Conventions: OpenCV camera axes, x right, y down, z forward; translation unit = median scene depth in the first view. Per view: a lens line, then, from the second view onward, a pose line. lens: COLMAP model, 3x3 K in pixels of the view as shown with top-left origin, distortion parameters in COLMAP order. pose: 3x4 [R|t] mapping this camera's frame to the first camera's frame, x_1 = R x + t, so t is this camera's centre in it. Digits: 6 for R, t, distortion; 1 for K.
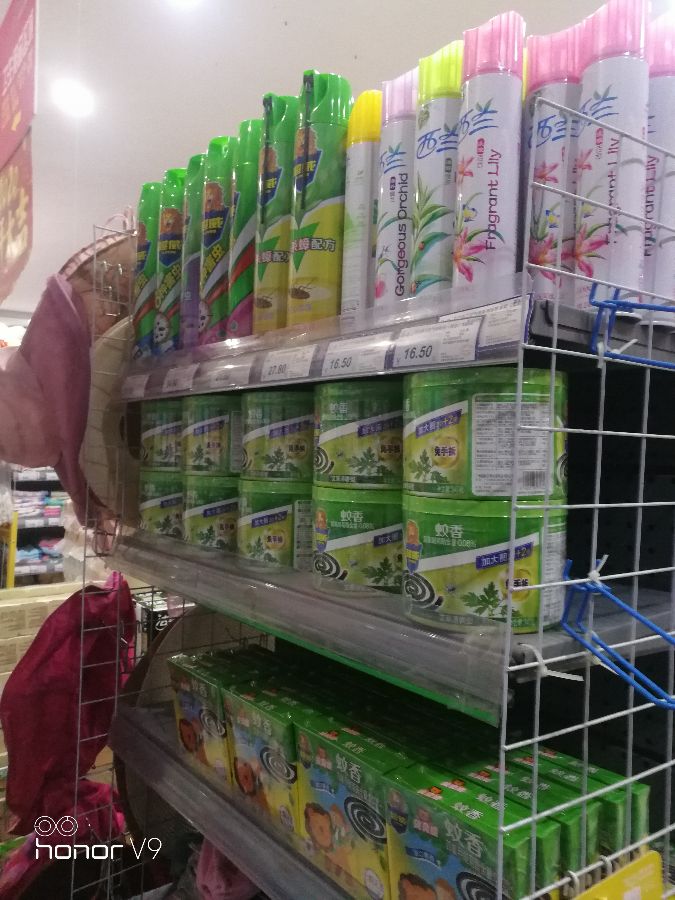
lens RADIAL K [[732.7, 0, 337.5], [0, 732.7, 450.0], [0, 0, 1]] dist [0.007525, -0.070361]
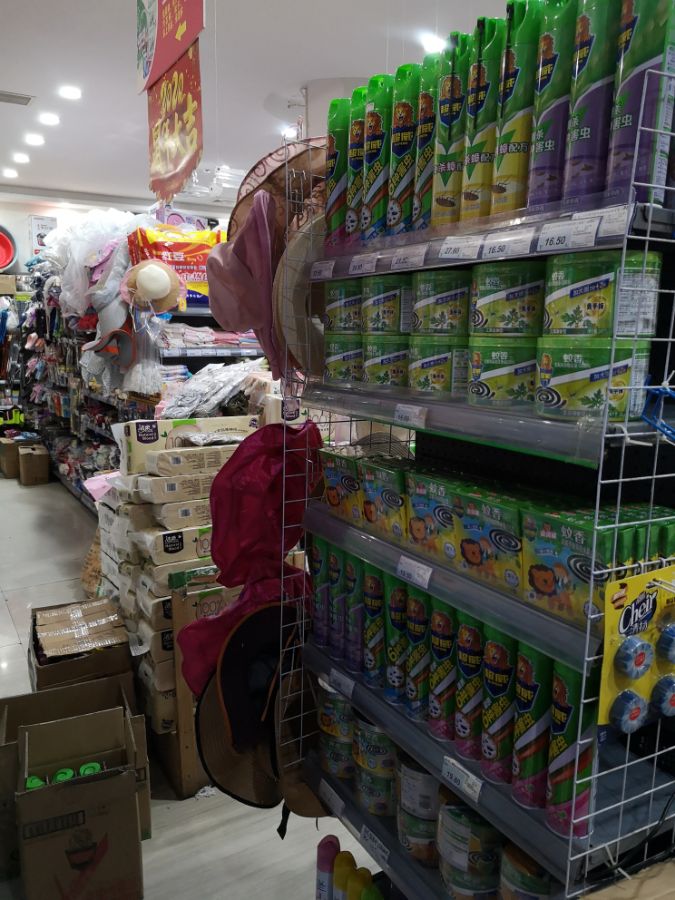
lens RADIAL K [[714.6, 0, 337.5], [0, 714.6, 450.0], [0, 0, 1]] dist [0.103521, -0.143328]
pose [[0.991985, 0.016359, -0.125295, -0.126118], [0.003657, 0.987452, 0.157875, 0.049787], [0.126306, -0.157068, 0.979478, -0.530627]]
